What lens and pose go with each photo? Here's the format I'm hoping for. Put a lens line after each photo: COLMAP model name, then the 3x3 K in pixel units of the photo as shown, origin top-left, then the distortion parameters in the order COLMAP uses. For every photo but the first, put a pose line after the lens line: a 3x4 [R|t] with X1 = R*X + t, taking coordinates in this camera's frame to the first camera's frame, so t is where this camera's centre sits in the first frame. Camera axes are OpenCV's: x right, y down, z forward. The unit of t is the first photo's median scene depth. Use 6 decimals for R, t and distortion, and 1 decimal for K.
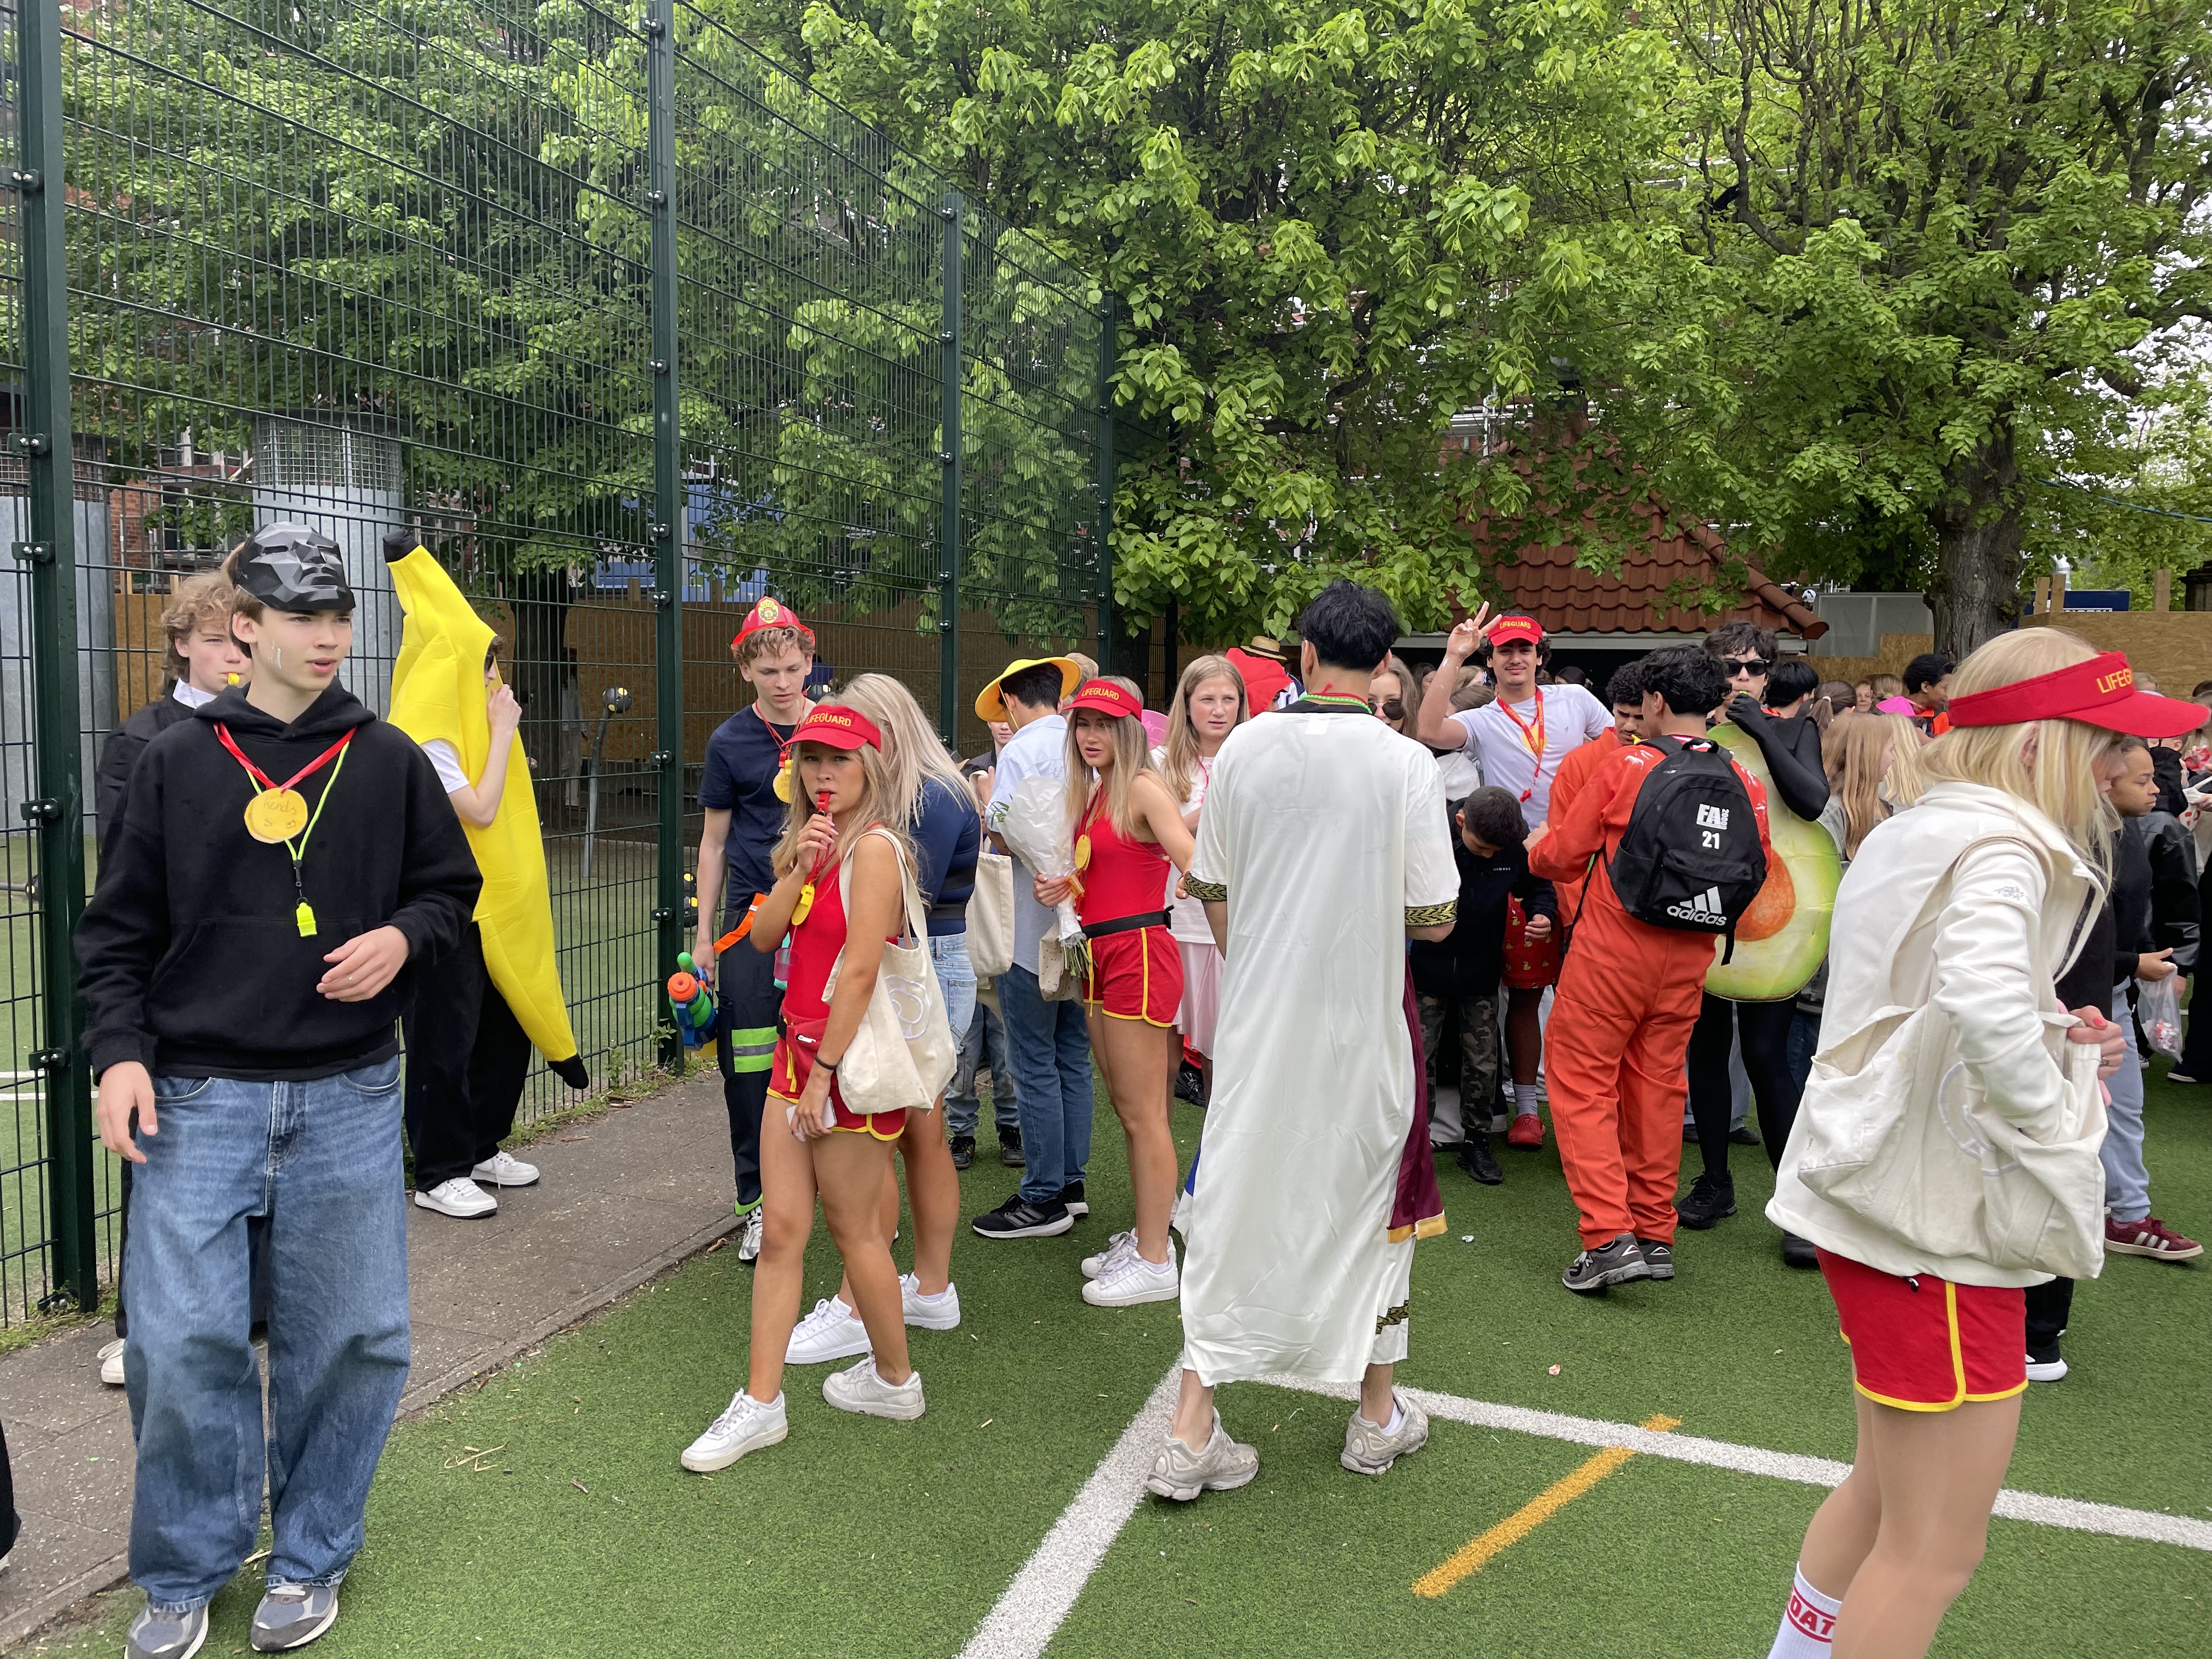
lens RADIAL K [[1692.0, 0, 1090.2], [0, 1692.0, 815.2], [0, 0, 1]] dist [0.099650, -0.109365]
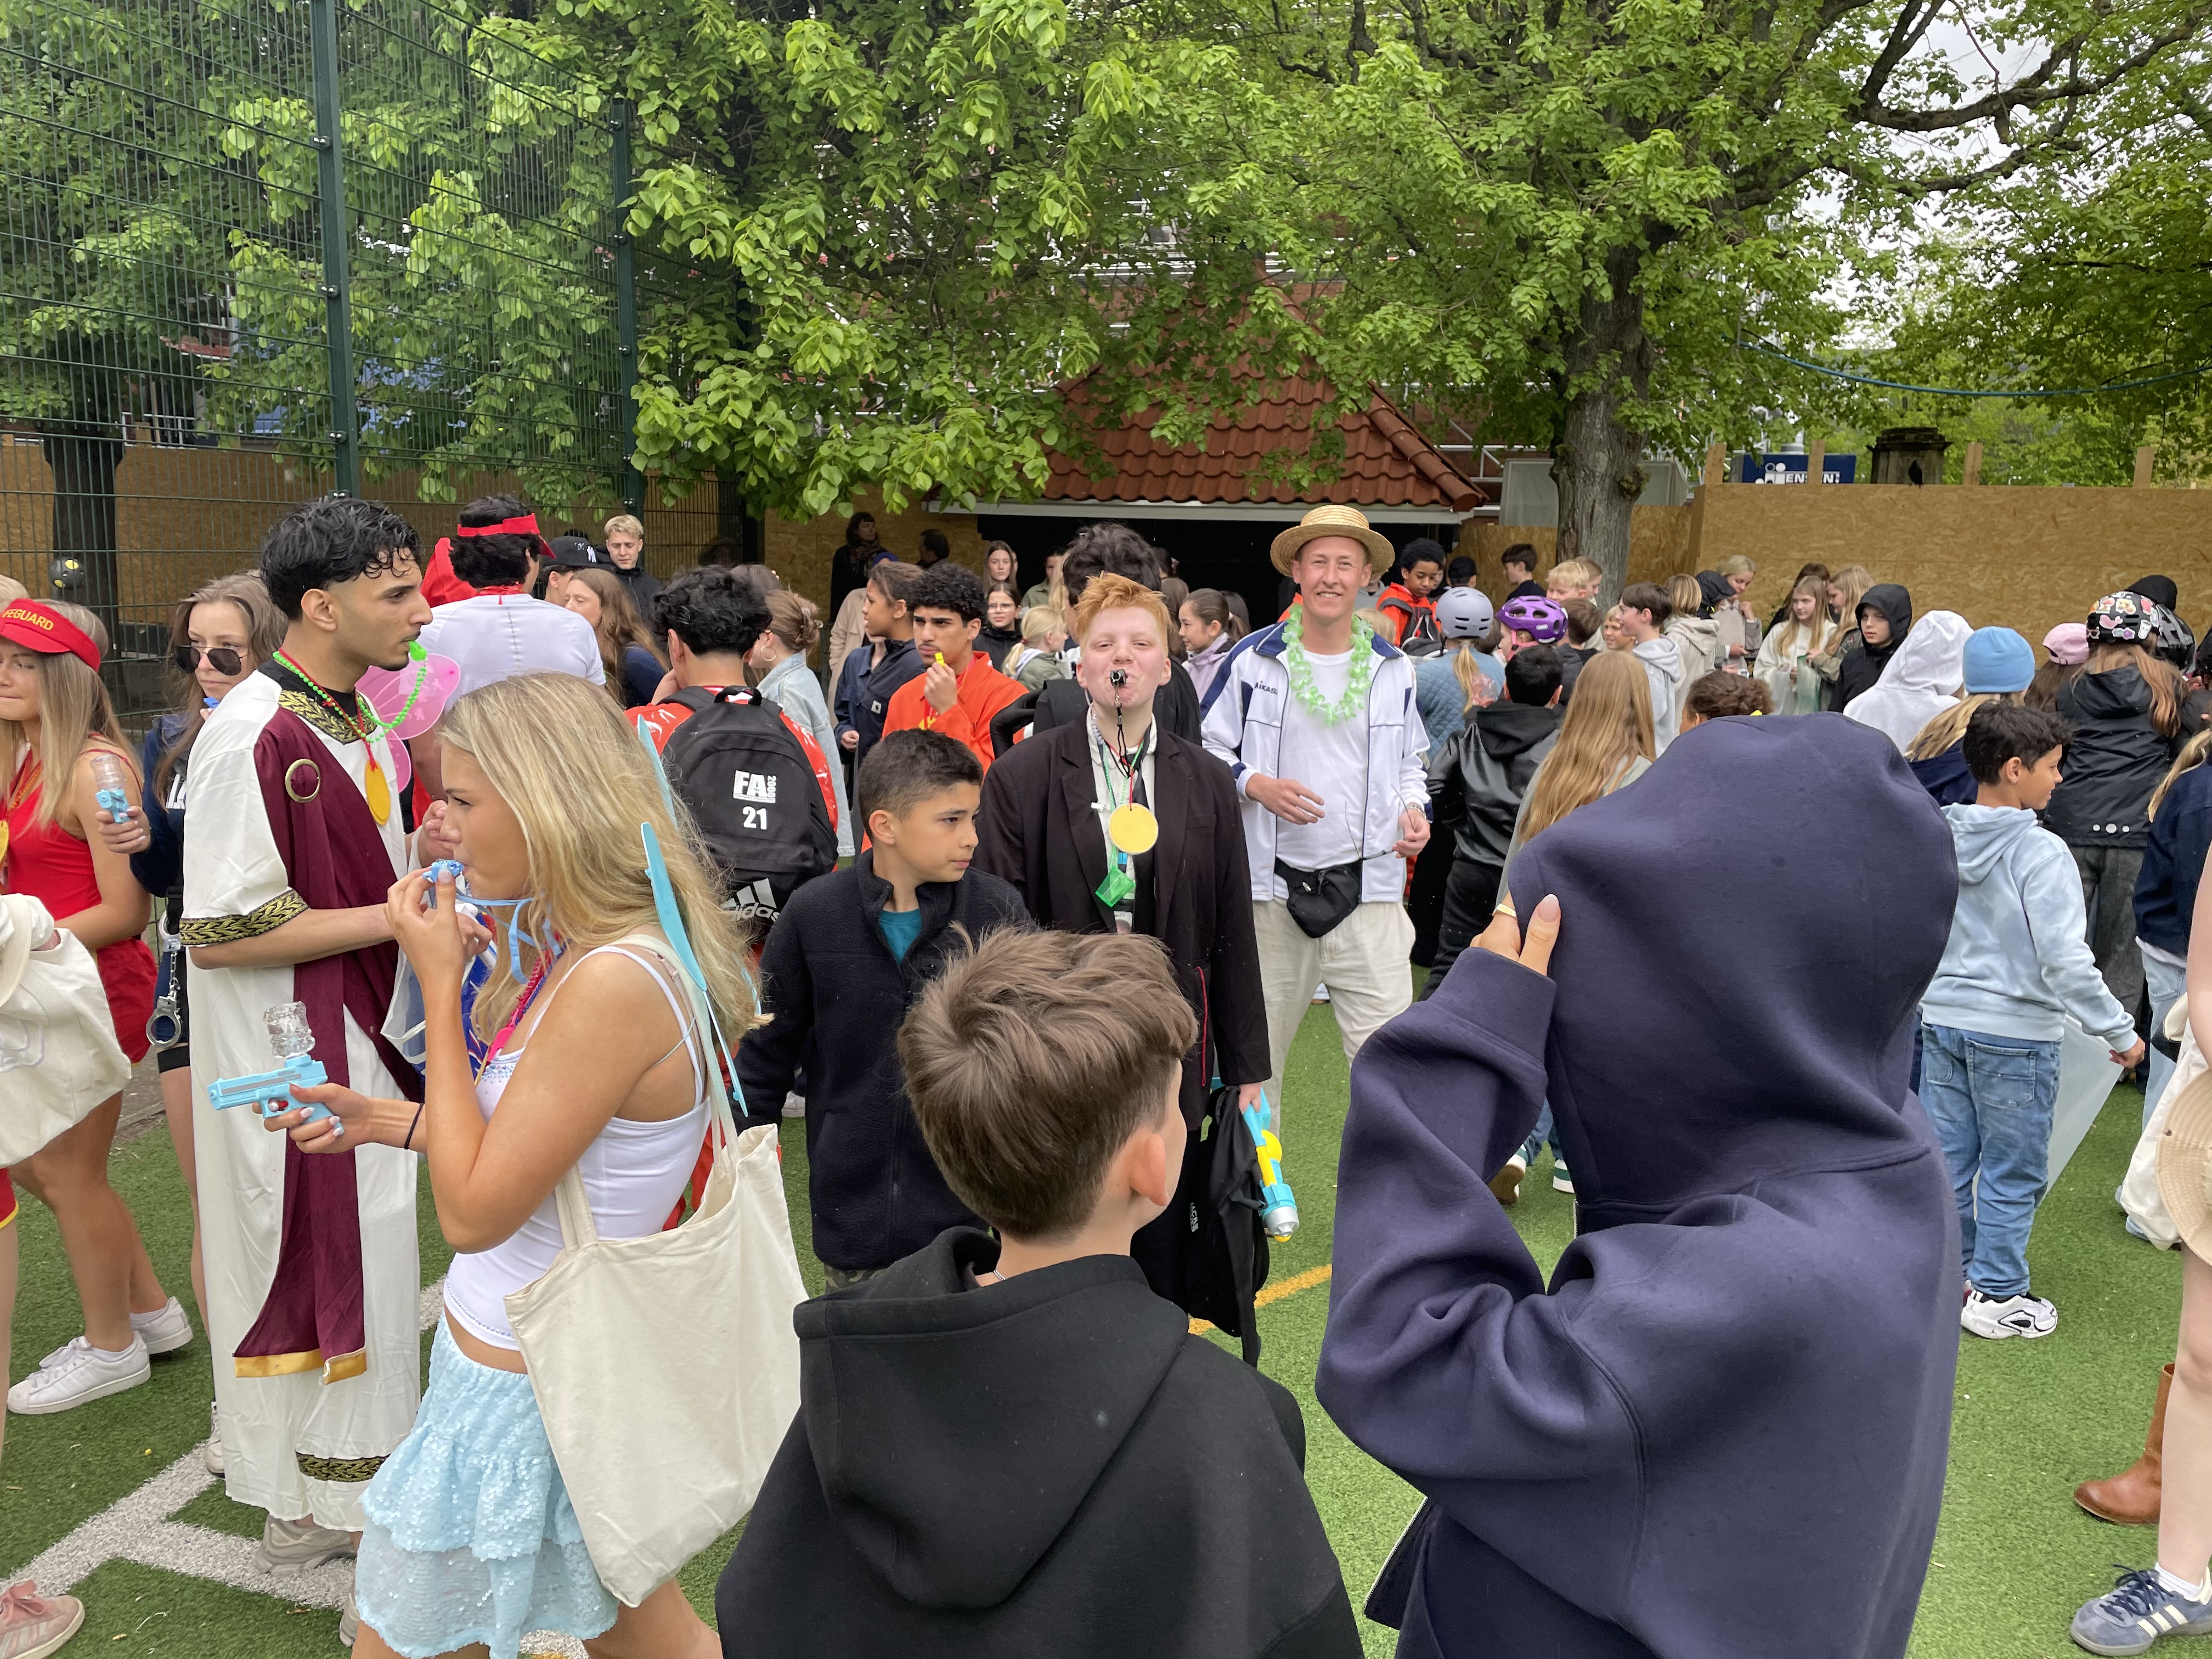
lens RADIAL K [[1692.0, 0, 1082.3], [0, 1692.0, 842.9], [0, 0, 1]] dist [0.099650, -0.109365]
pose [[0.995617, -0.010363, 0.092946, 0.162724], [0.001037, 0.995004, 0.099832, -0.019219], [-0.093516, -0.099298, 0.990654, 0.077200]]
